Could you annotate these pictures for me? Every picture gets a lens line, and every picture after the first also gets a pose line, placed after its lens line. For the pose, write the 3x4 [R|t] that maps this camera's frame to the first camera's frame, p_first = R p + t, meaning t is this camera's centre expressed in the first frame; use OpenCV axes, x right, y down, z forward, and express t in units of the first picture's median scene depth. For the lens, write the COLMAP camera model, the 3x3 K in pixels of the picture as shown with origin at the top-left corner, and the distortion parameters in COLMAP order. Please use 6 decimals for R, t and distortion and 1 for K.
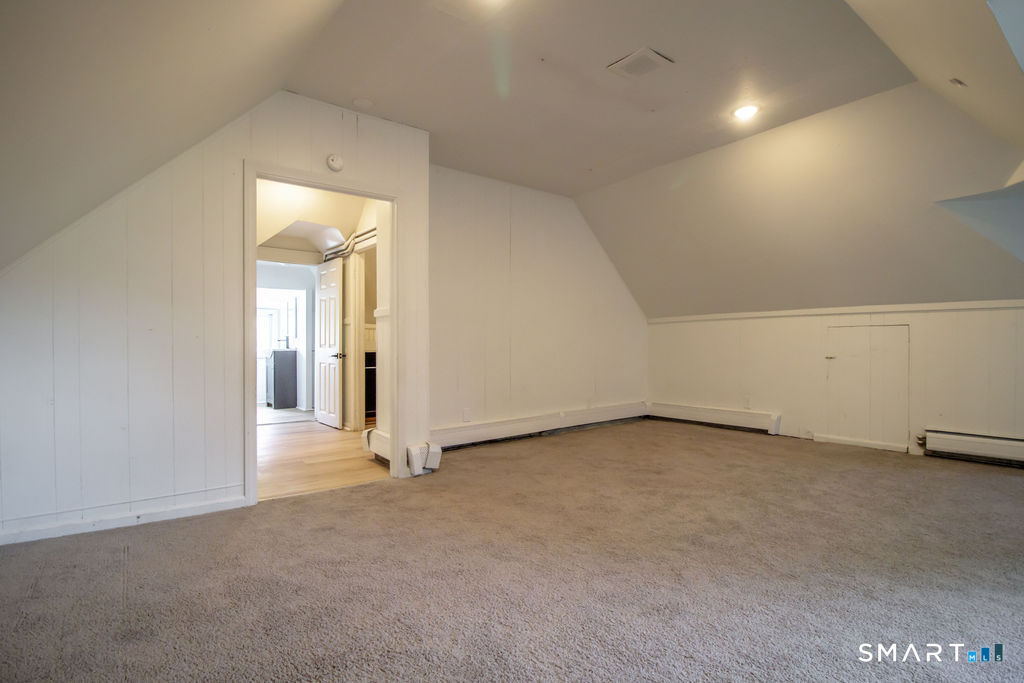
lens RADIAL K [[503.1, 0, 512.0], [0, 503.1, 341.5], [0, 0, 1]] dist [-0.001116, -0.000778]
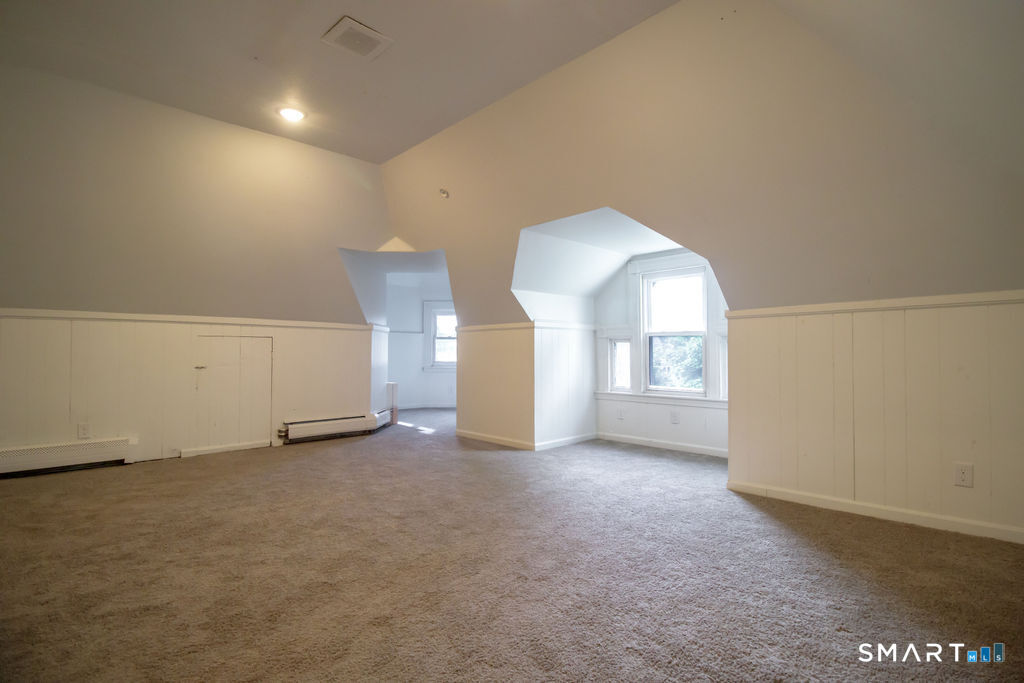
lens RADIAL K [[503.1, 0, 512.0], [0, 503.1, 341.5], [0, 0, 1]] dist [-0.001116, -0.000778]
pose [[-0.117186, 0.026165, 0.992765, -0.472056], [-0.006404, 0.999612, -0.027101, 0.005330], [-0.993089, -0.009533, -0.116973, 0.600214]]
